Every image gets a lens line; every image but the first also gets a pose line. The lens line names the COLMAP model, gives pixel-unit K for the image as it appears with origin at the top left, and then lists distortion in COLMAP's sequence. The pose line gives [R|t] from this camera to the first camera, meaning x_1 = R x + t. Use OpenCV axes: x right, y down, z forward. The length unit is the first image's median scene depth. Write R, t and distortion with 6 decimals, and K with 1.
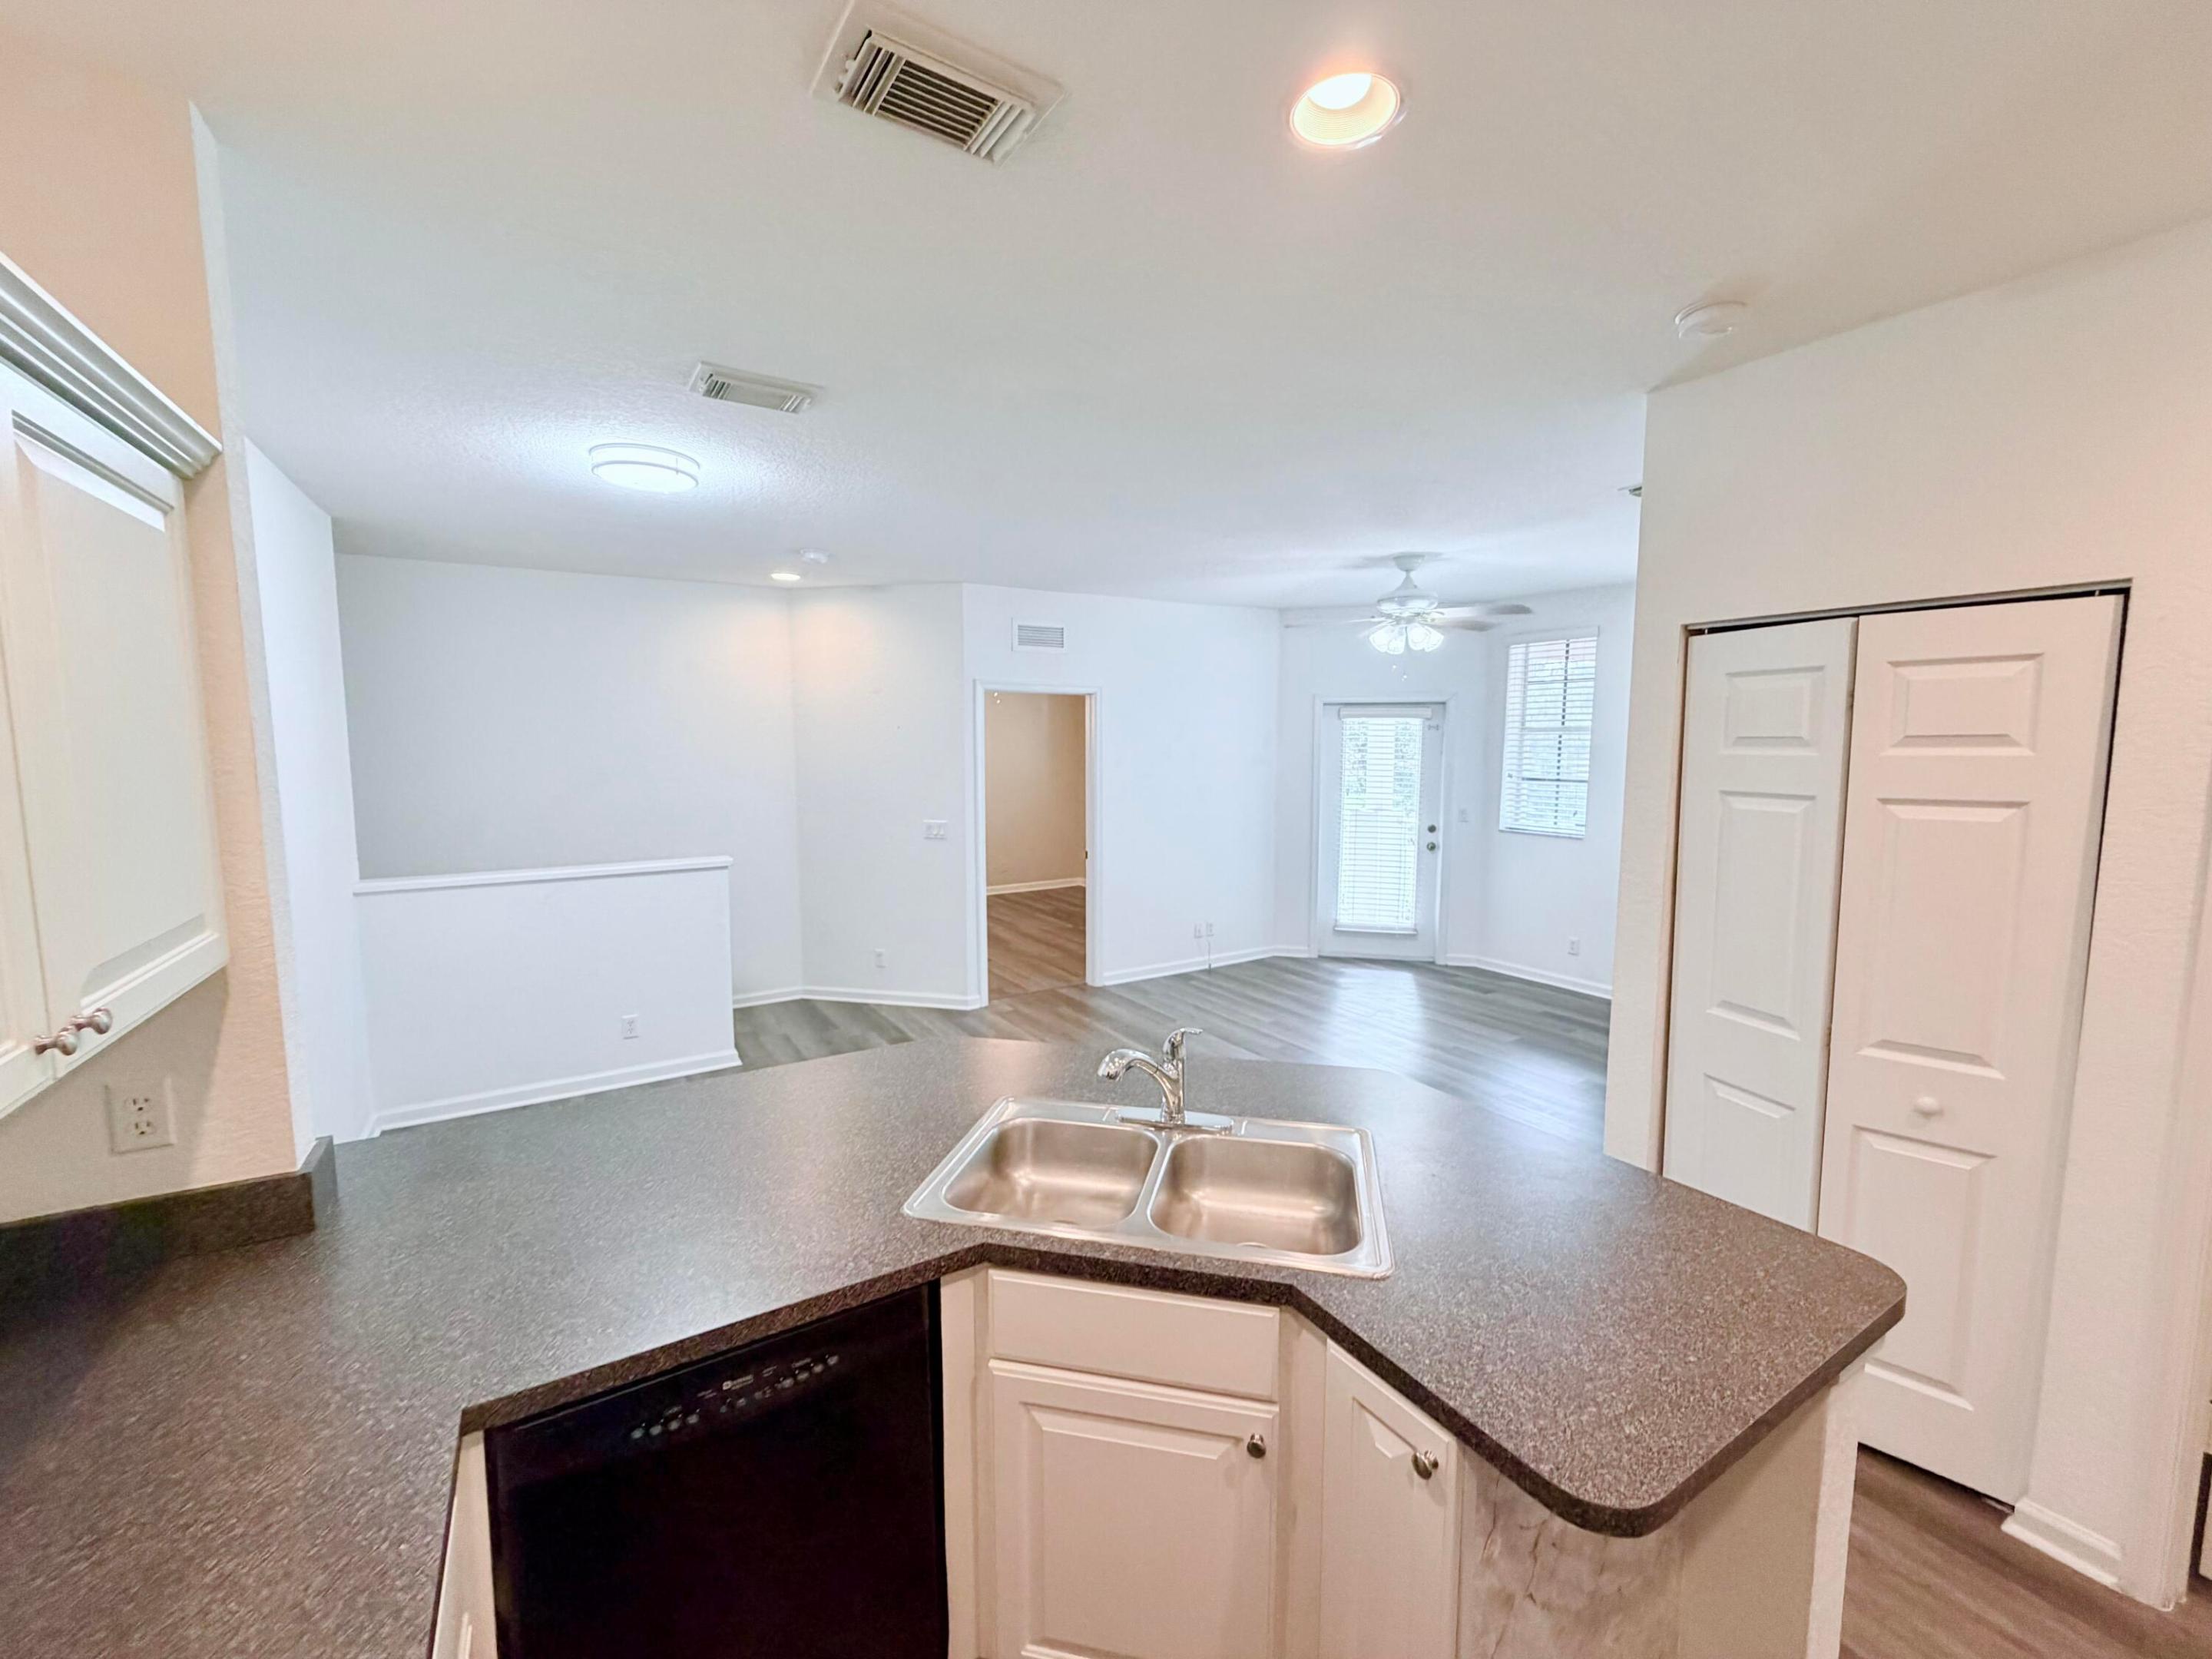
lens RADIAL K [[882.6, 0, 1099.9], [0, 882.6, 830.2], [0, 0, 1]] dist [0.001570, -0.000348]
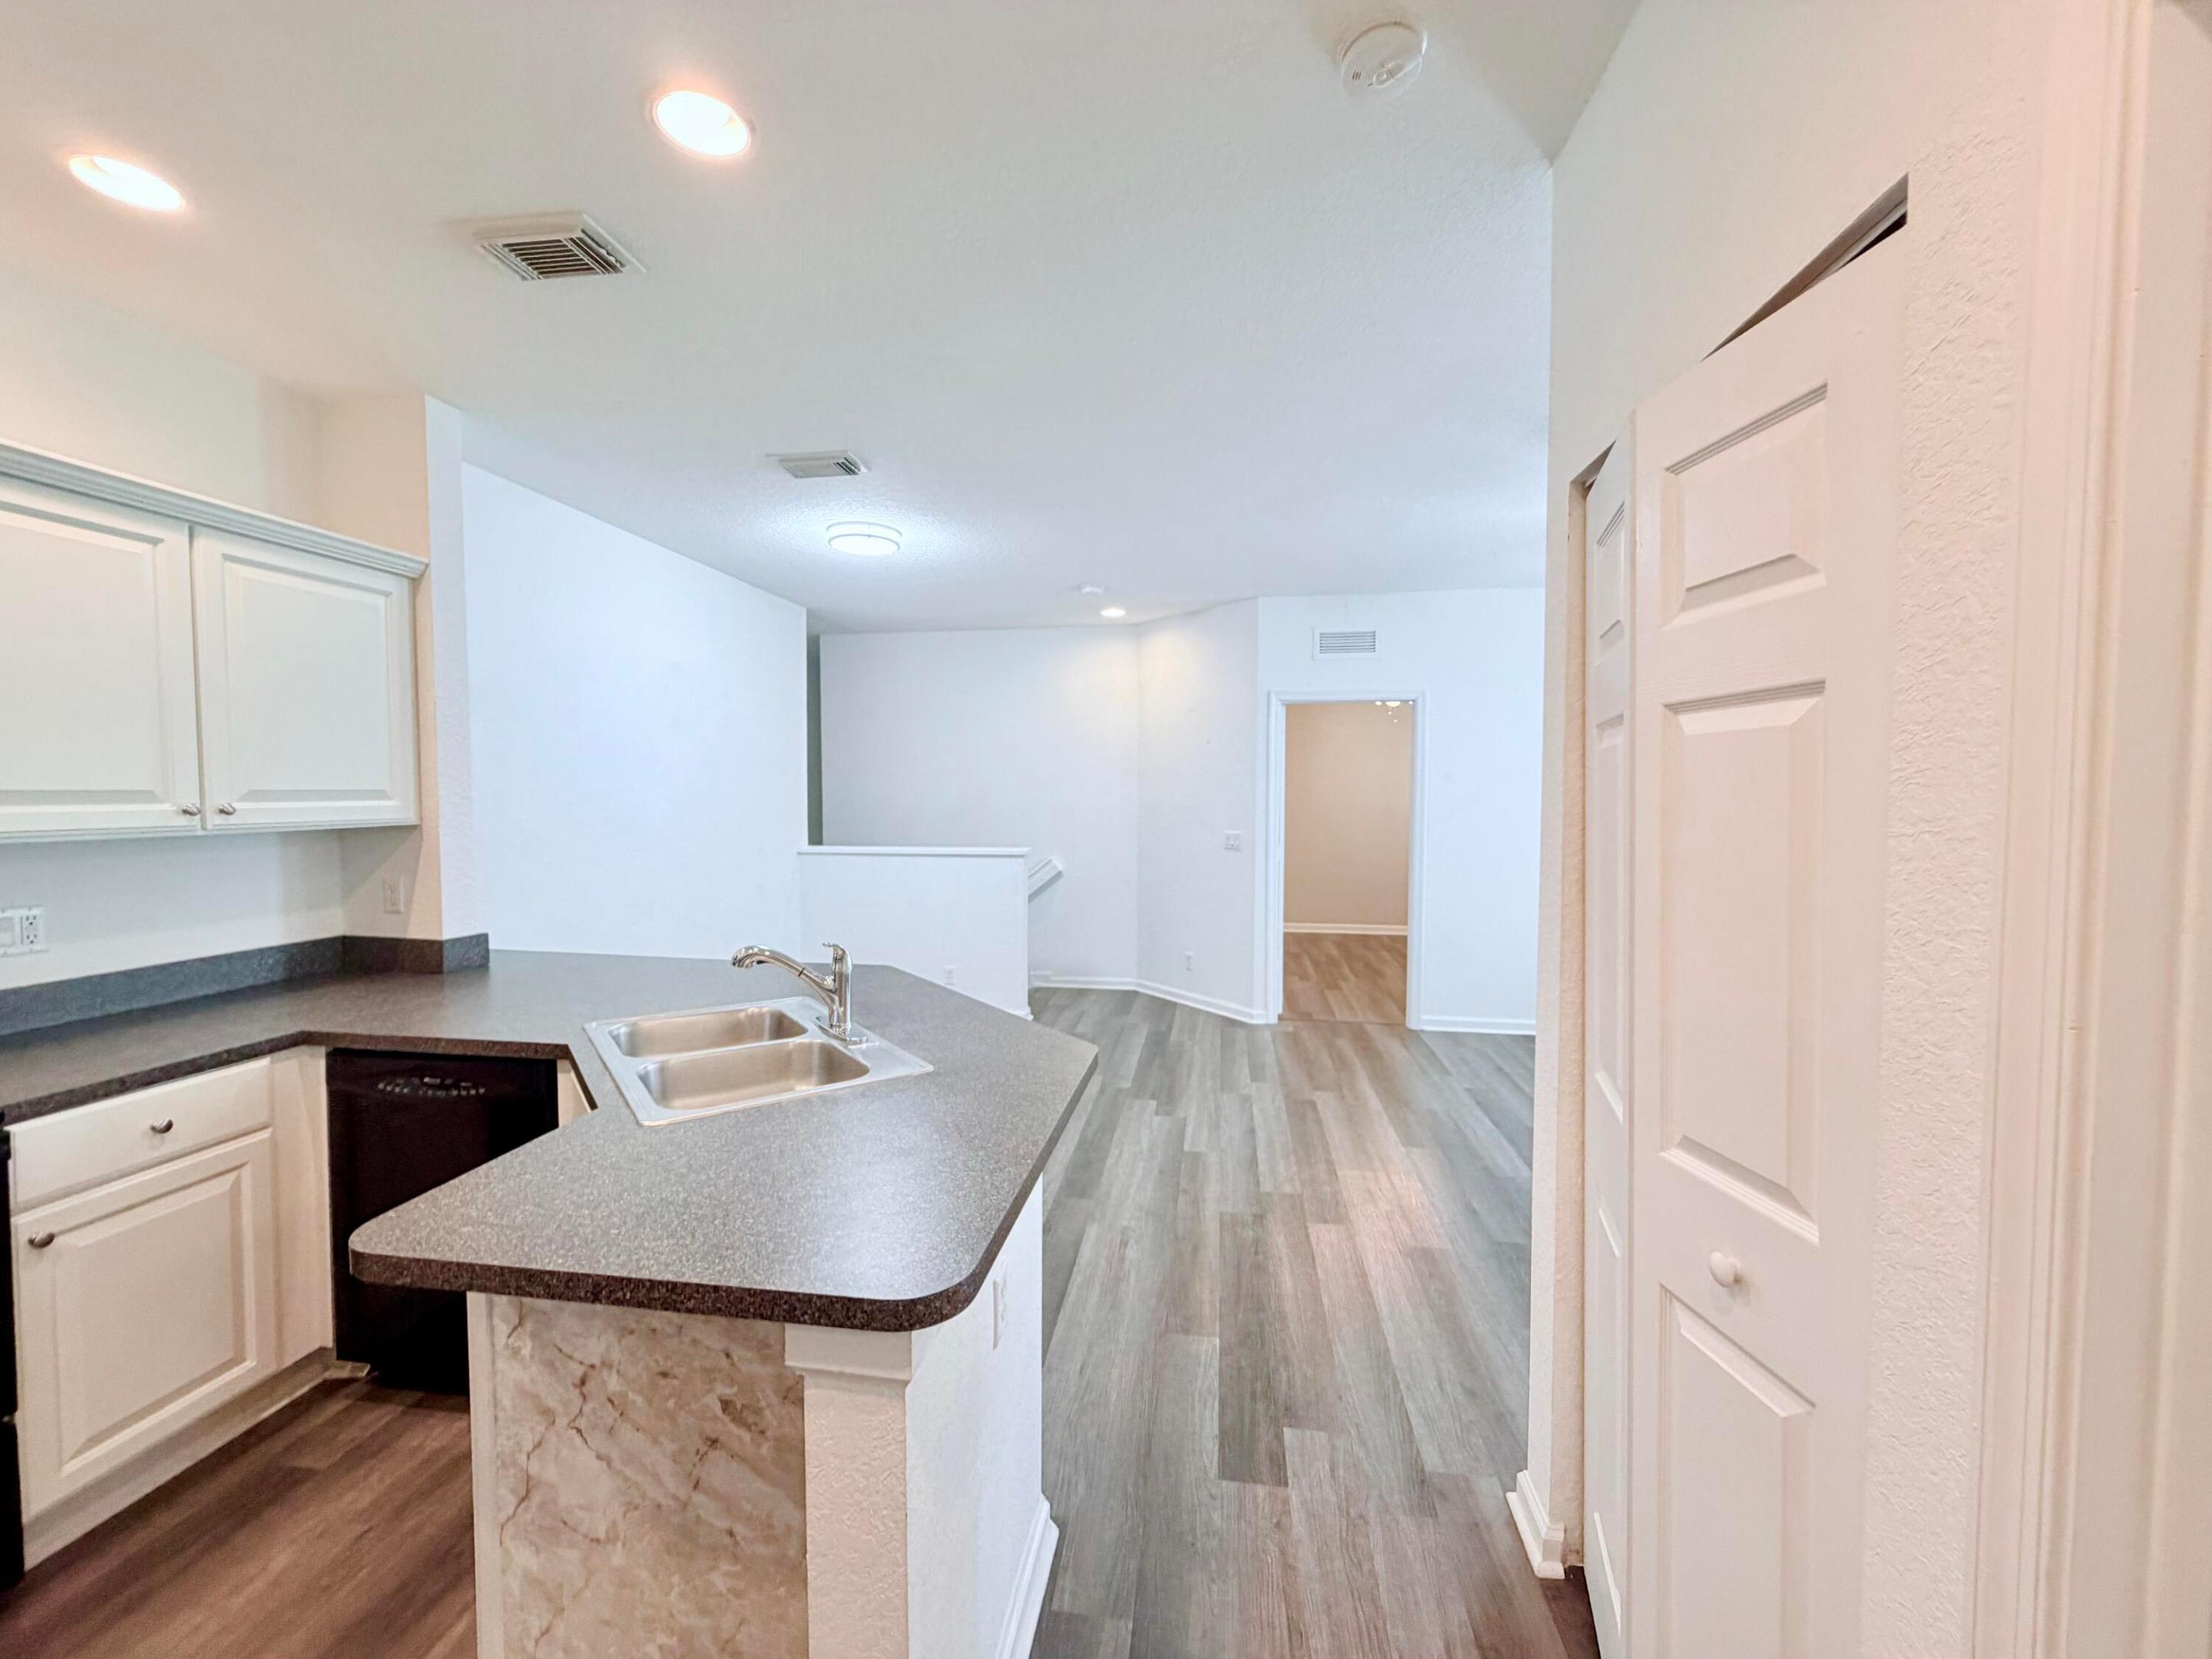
lens RADIAL K [[882.6, 0, 1099.9], [0, 882.6, 830.2], [0, 0, 1]] dist [0.001570, -0.000348]
pose [[0.763186, 0.030455, -0.645460, 0.866899], [-0.068390, 0.997085, -0.033817, 0.080393], [0.642549, 0.069952, 0.763045, 0.293842]]
